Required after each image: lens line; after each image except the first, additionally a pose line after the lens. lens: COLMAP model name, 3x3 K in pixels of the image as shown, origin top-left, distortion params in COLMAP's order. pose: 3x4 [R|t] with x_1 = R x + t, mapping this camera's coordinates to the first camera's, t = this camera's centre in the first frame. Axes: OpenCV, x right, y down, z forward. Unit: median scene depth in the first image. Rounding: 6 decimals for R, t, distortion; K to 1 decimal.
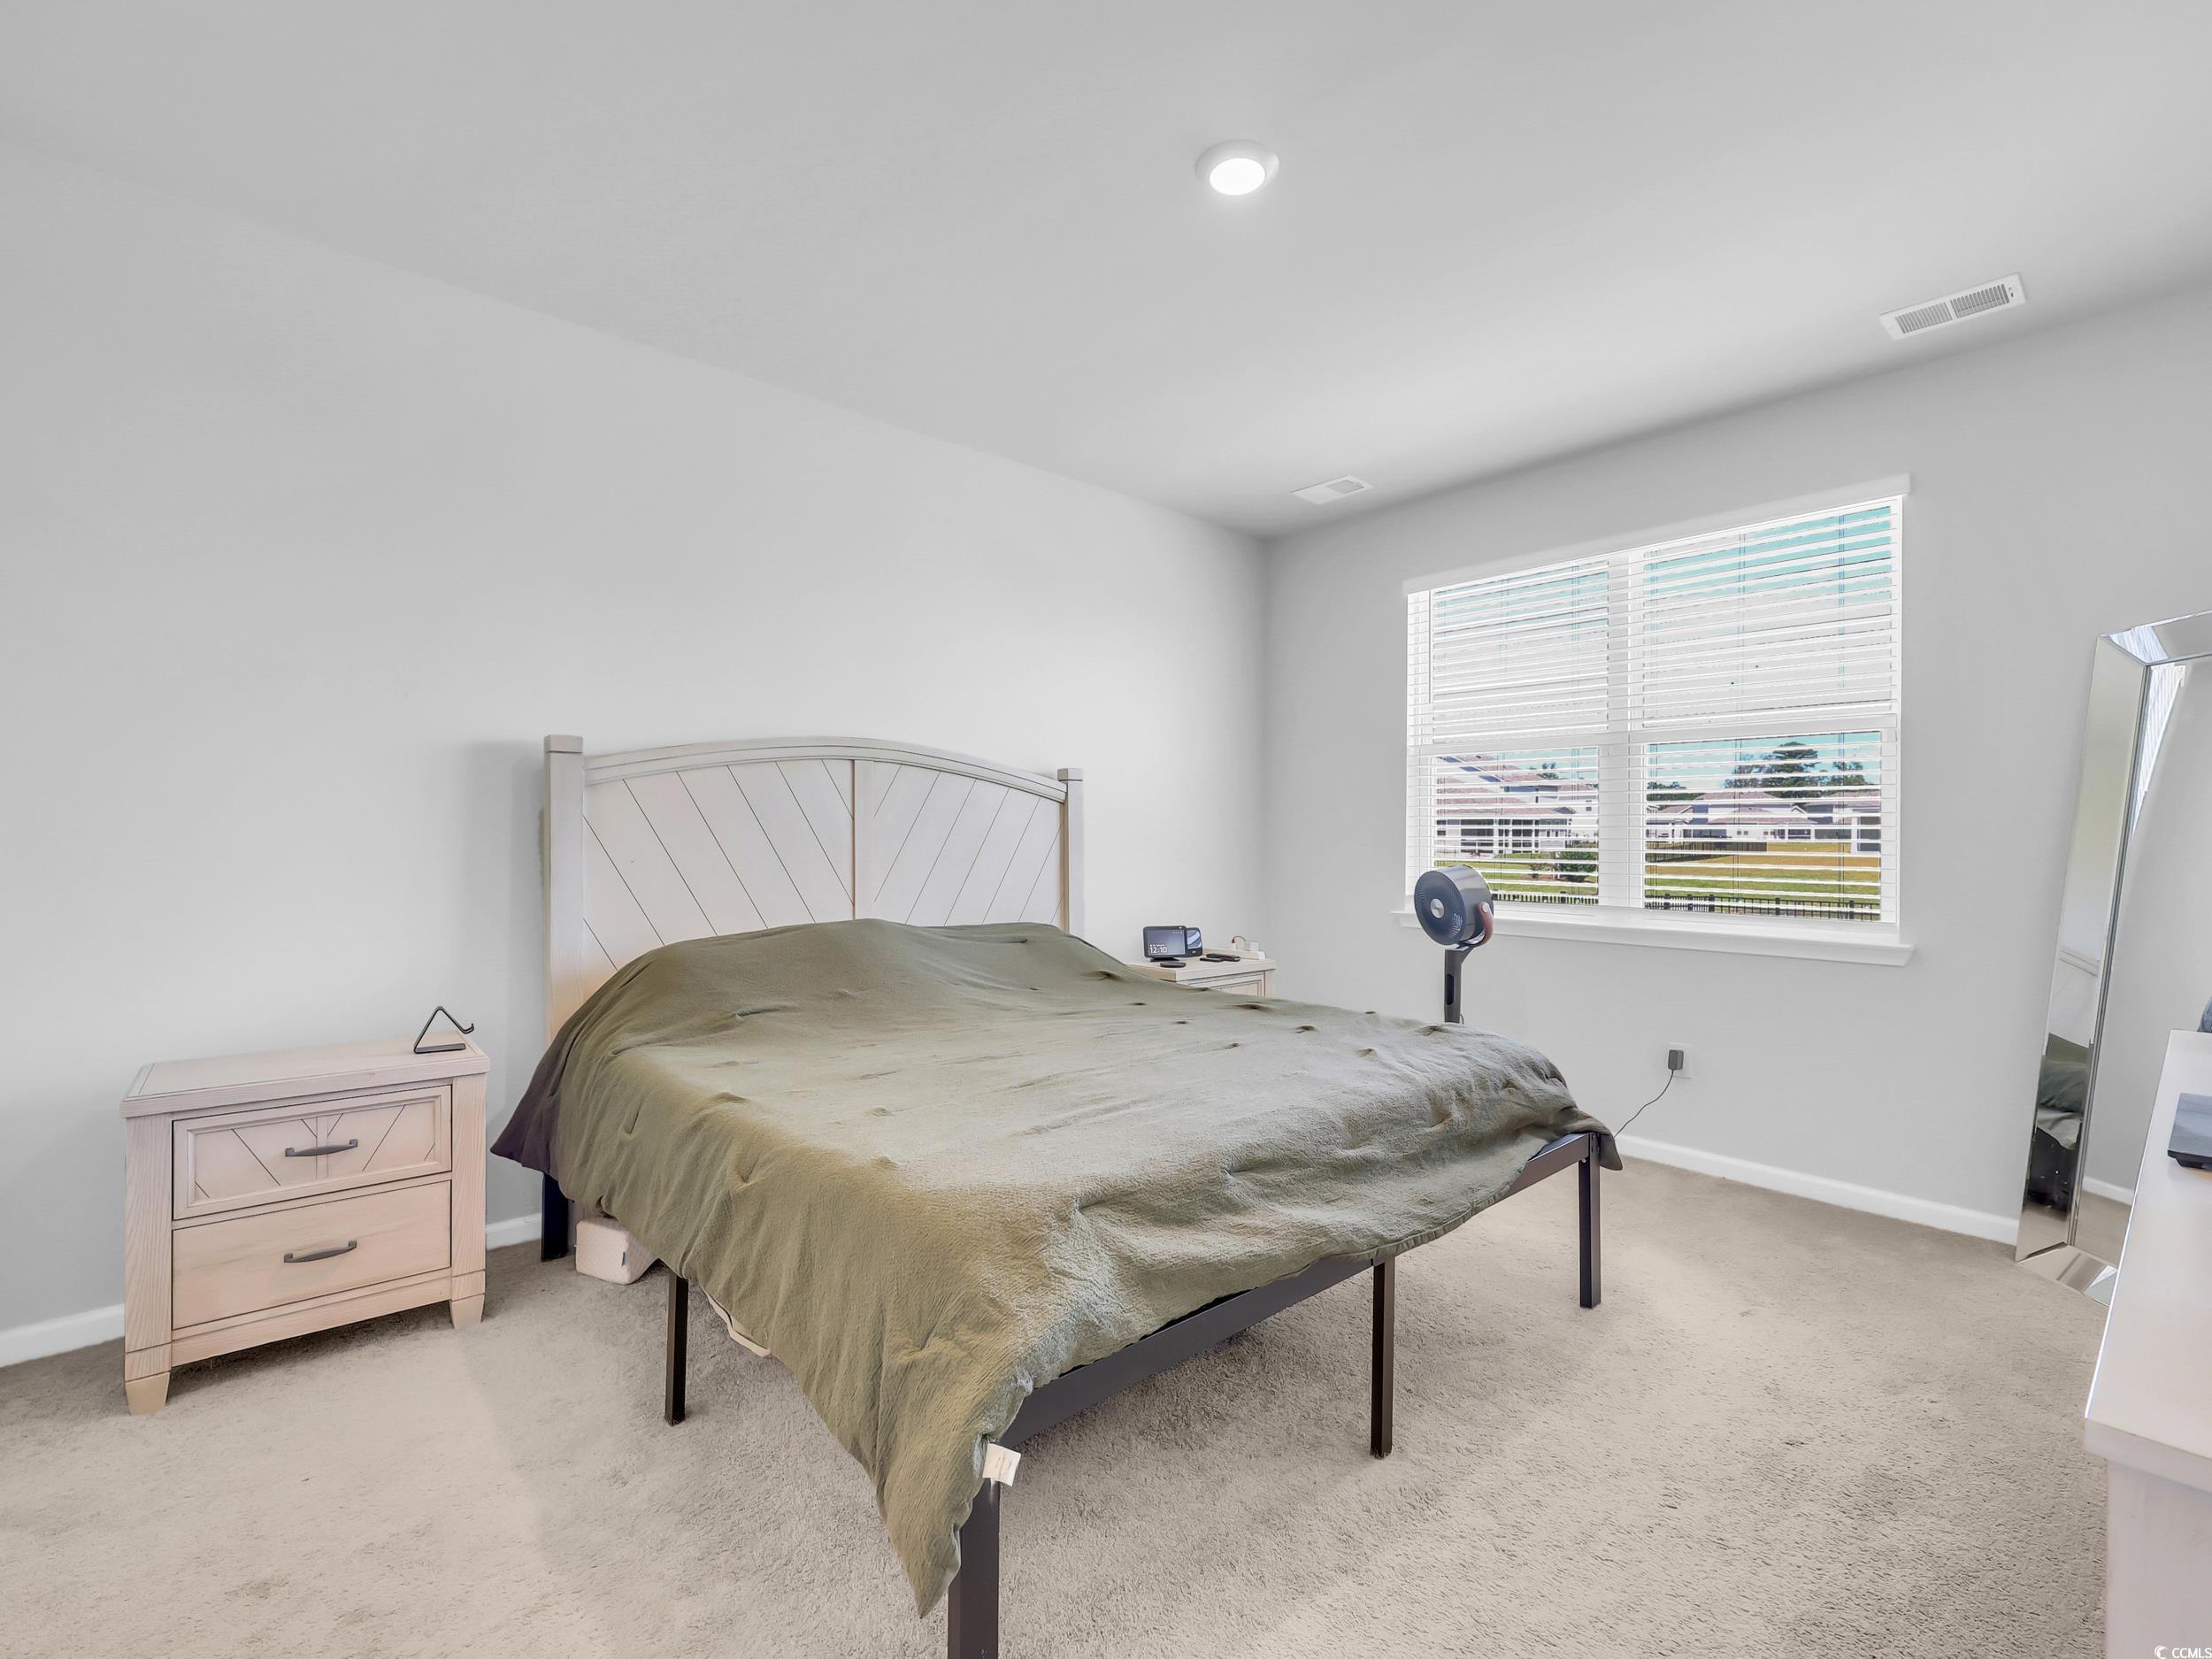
lens RADIAL K [[1009.9, 0, 1100.6], [0, 1009.9, 836.3], [0, 0, 1]] dist [-0.001644, 0.000176]
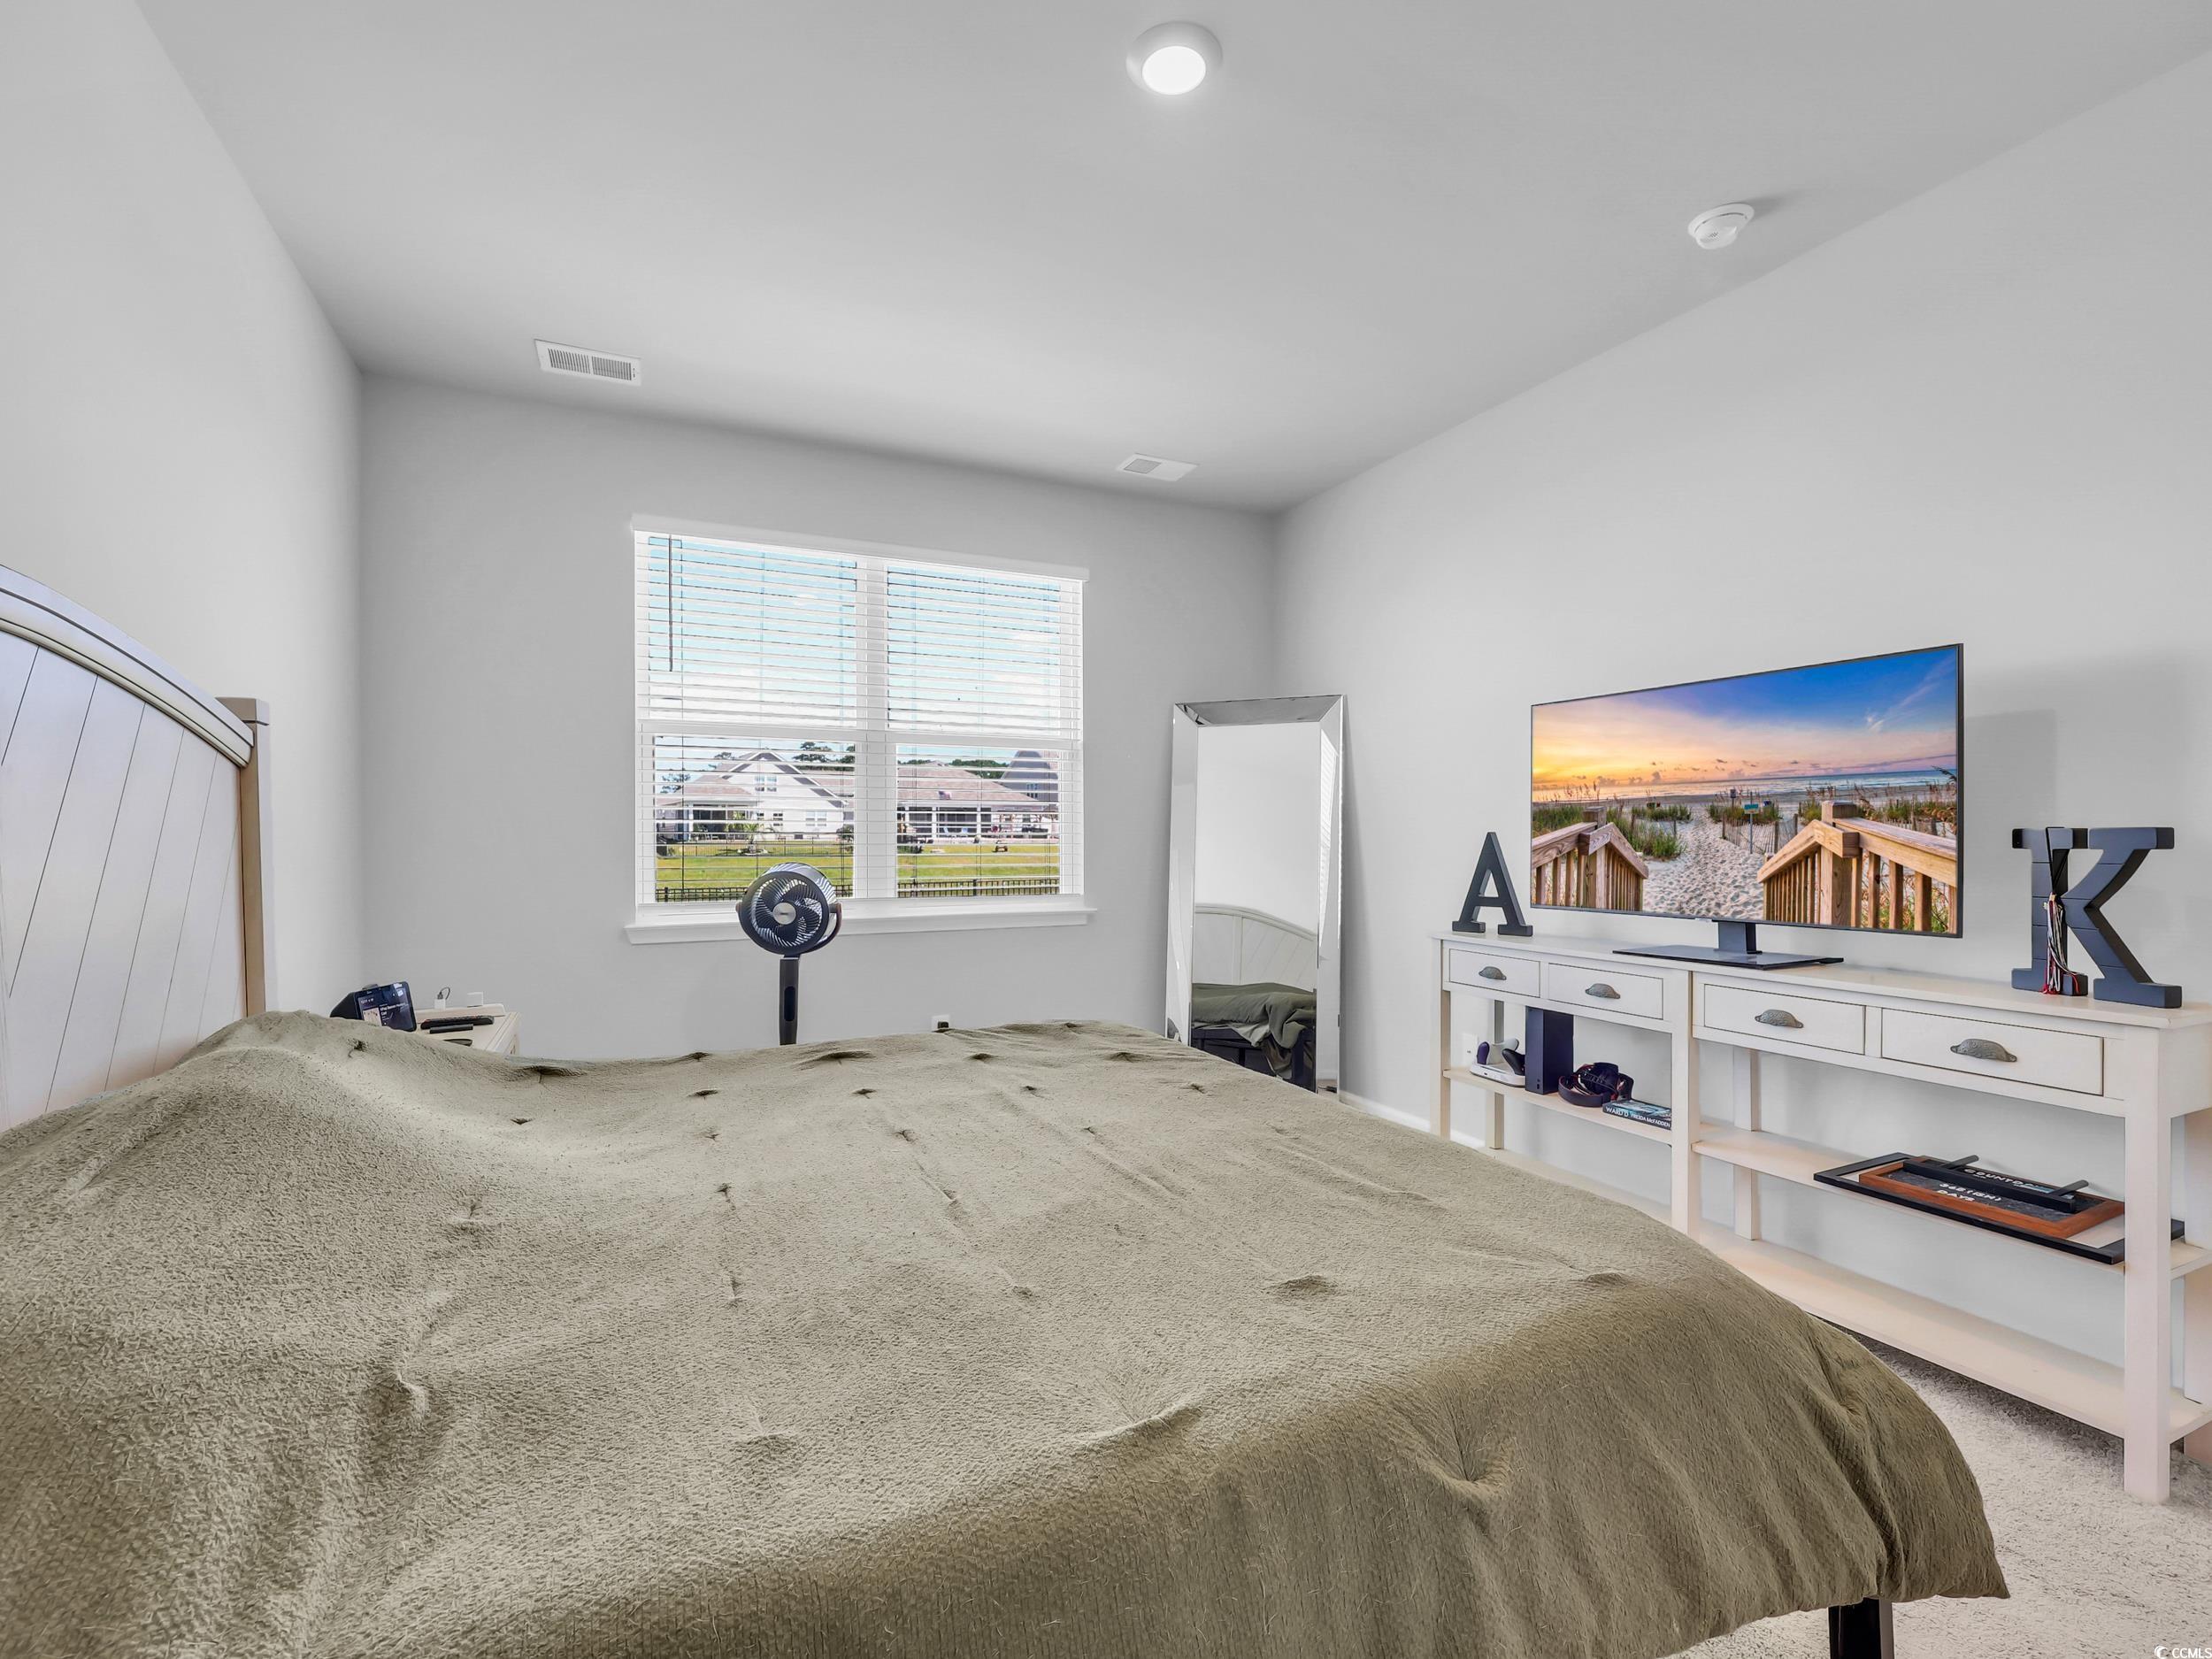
lens RADIAL K [[1009.9, 0, 1100.6], [0, 1009.9, 836.3], [0, 0, 1]] dist [-0.001644, 0.000176]
pose [[0.261029, -0.010047, 0.965279, -0.431663], [-0.004360, 0.999923, 0.011587, -0.006567], [-0.965321, -0.007233, 0.260965, 0.503444]]
